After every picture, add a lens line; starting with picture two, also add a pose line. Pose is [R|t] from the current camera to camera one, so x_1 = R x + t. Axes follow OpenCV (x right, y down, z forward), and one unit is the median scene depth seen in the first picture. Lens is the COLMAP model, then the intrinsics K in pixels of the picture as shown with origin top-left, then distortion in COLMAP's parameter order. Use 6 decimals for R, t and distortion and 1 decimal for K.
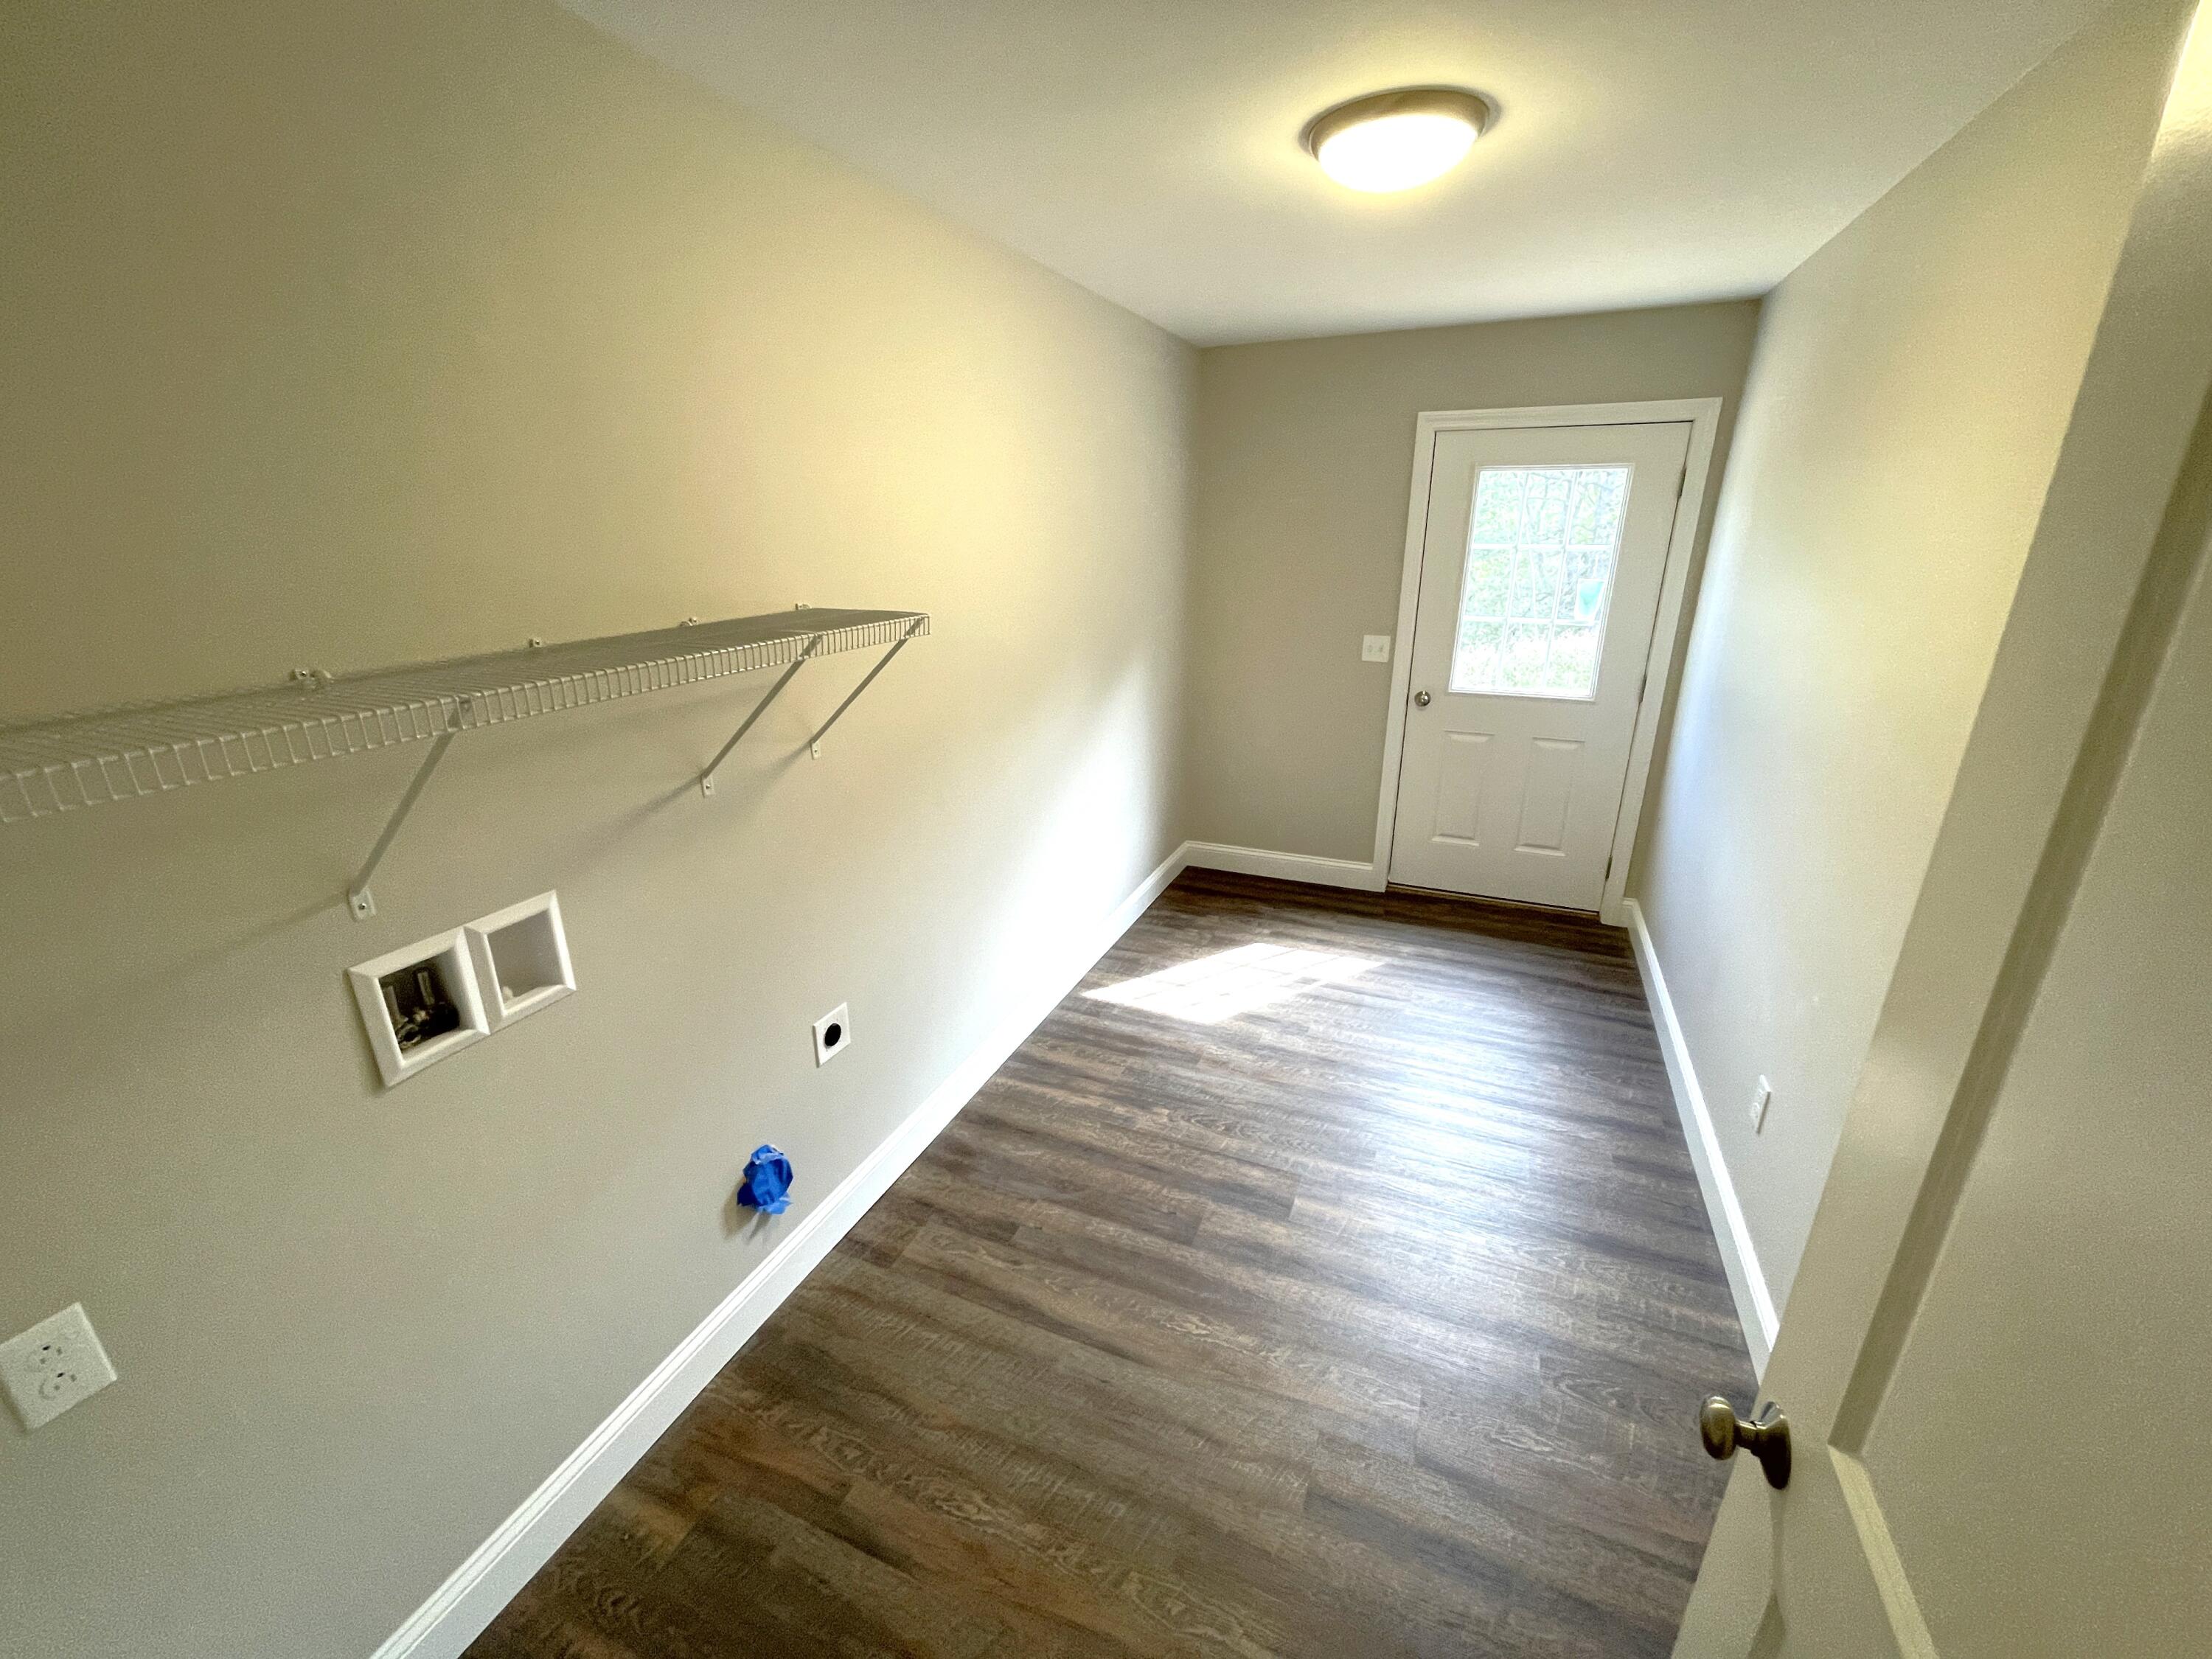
lens RADIAL K [[897.4, 0, 1107.7], [0, 897.4, 818.3], [0, 0, 1]] dist [-0.010711, 0.000177]
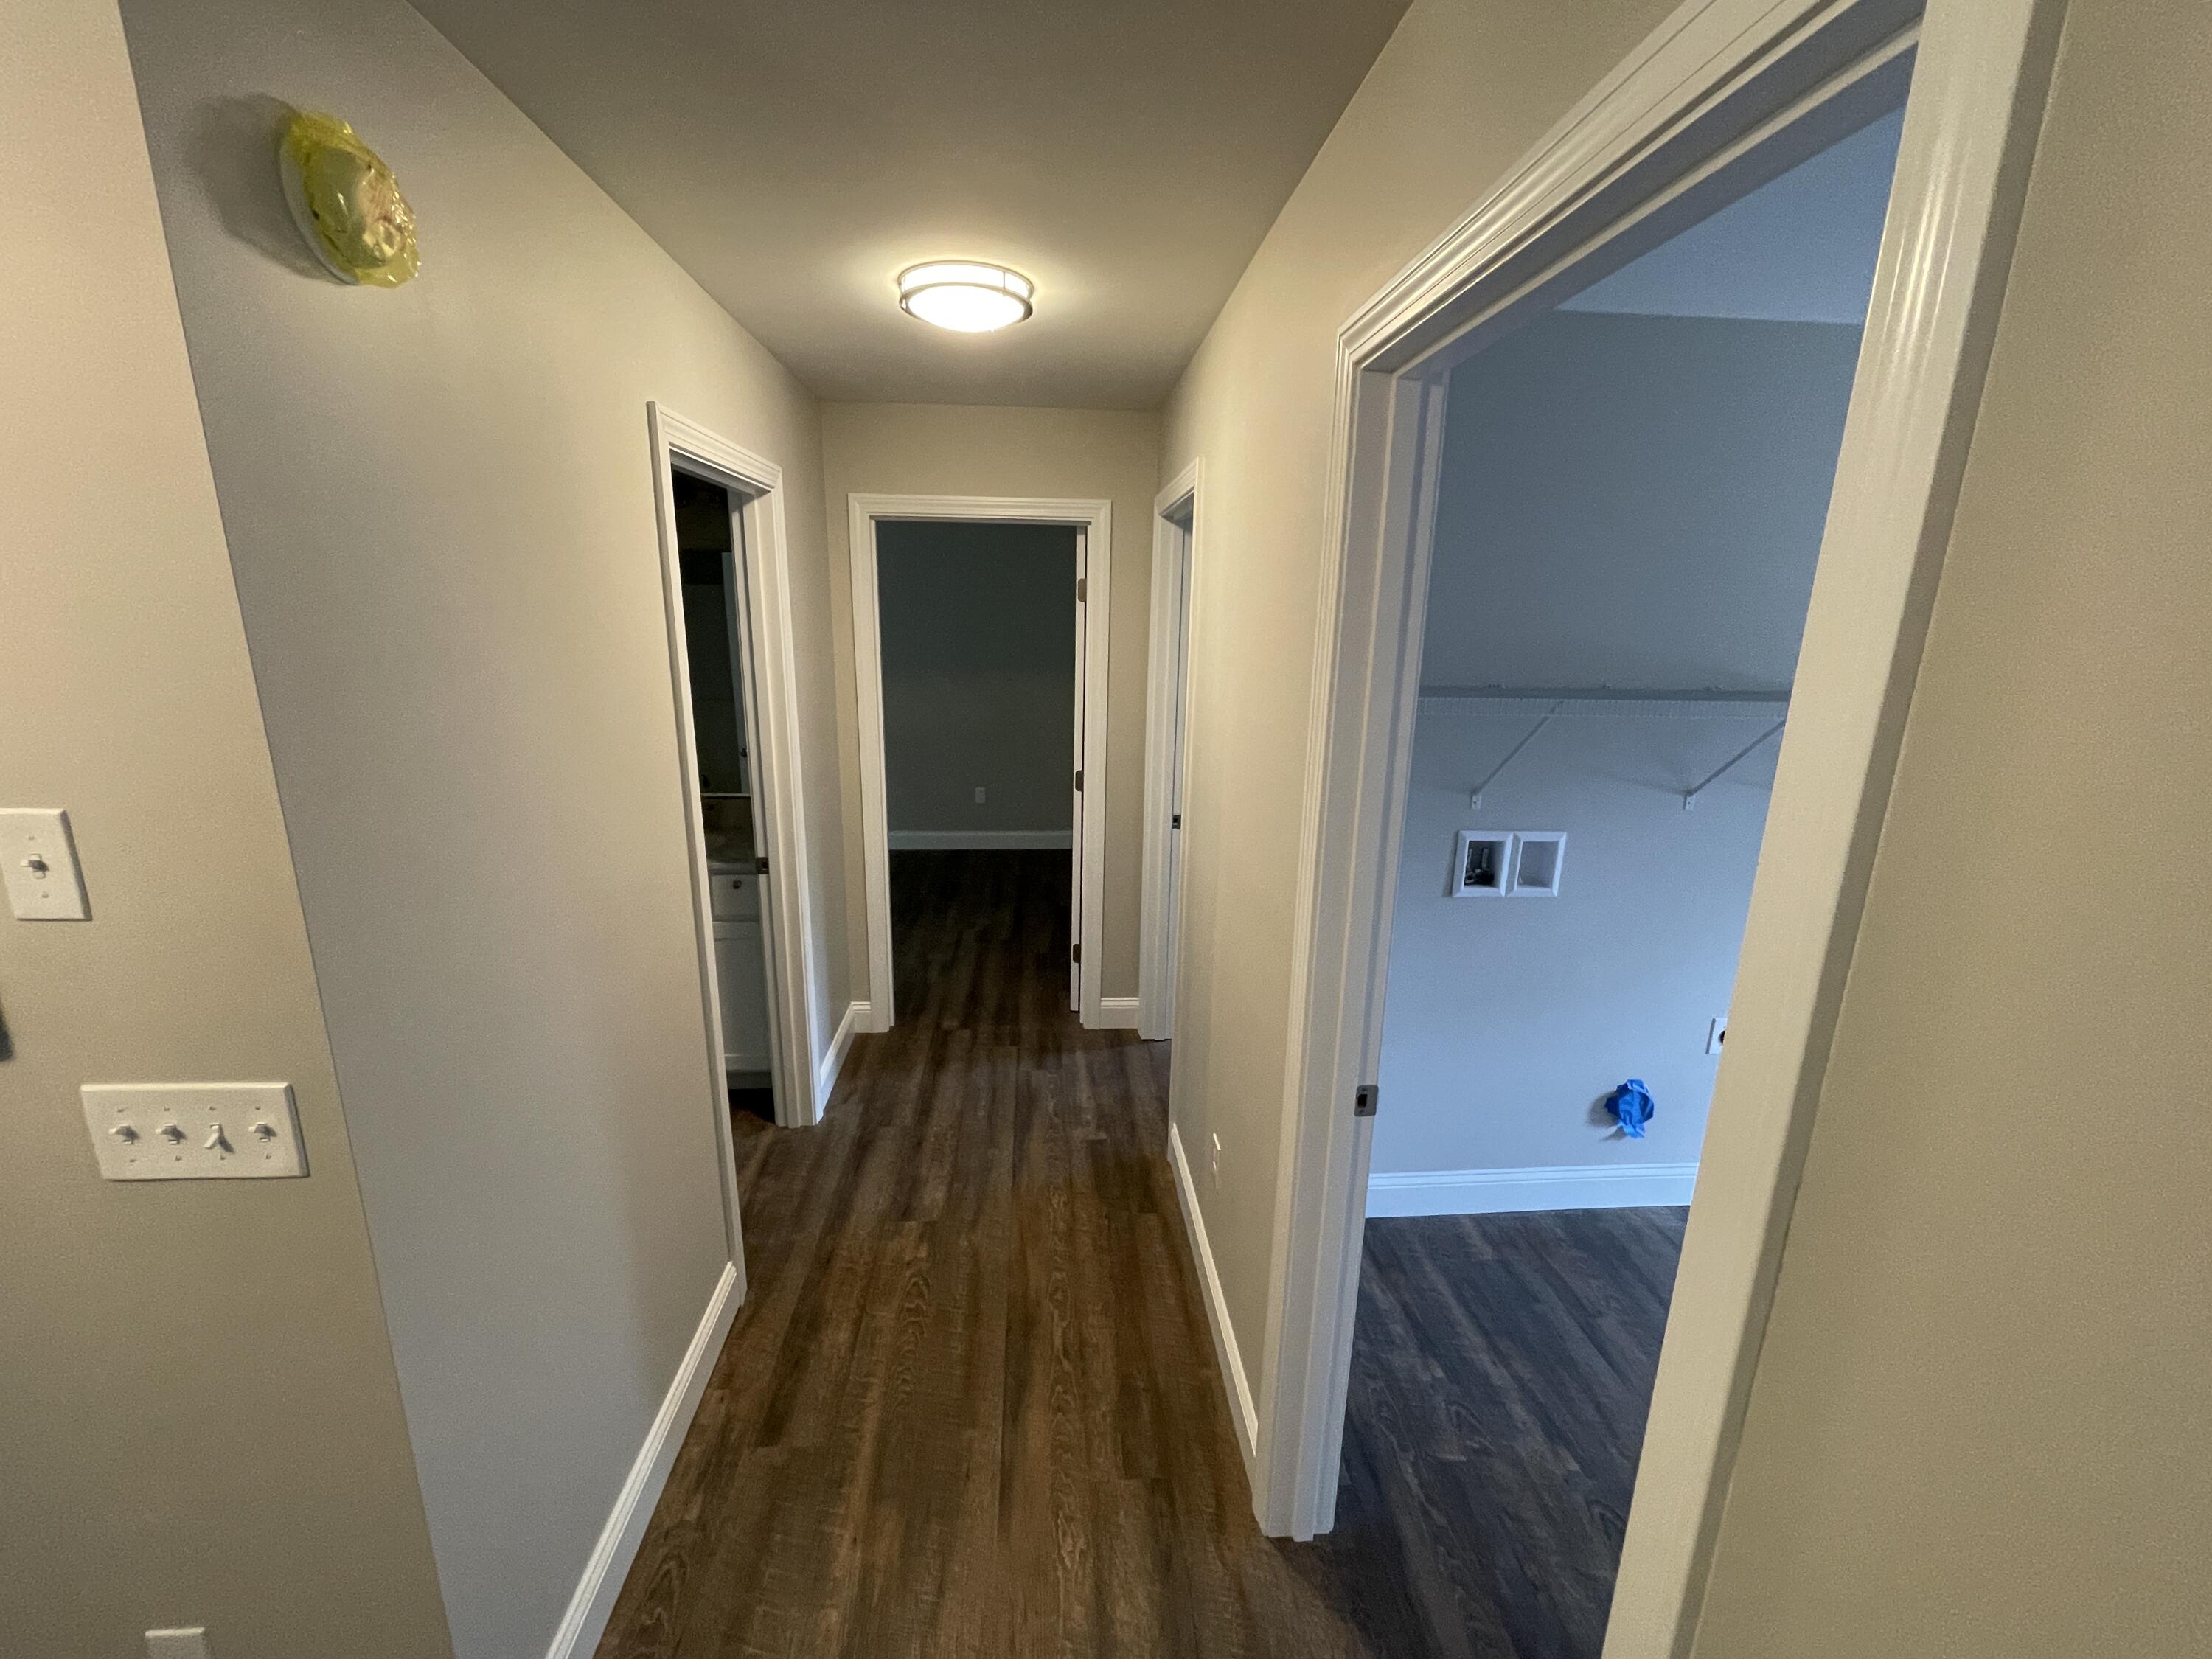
lens RADIAL K [[897.4, 0, 1106.0], [0, 897.4, 836.6], [0, 0, 1]] dist [-0.010711, 0.000177]
pose [[0.455547, 0.229027, -0.860247, 0.381616], [-0.306170, 0.947696, 0.090175, 0.182527], [0.835905, 0.222303, 0.501841, -0.492718]]
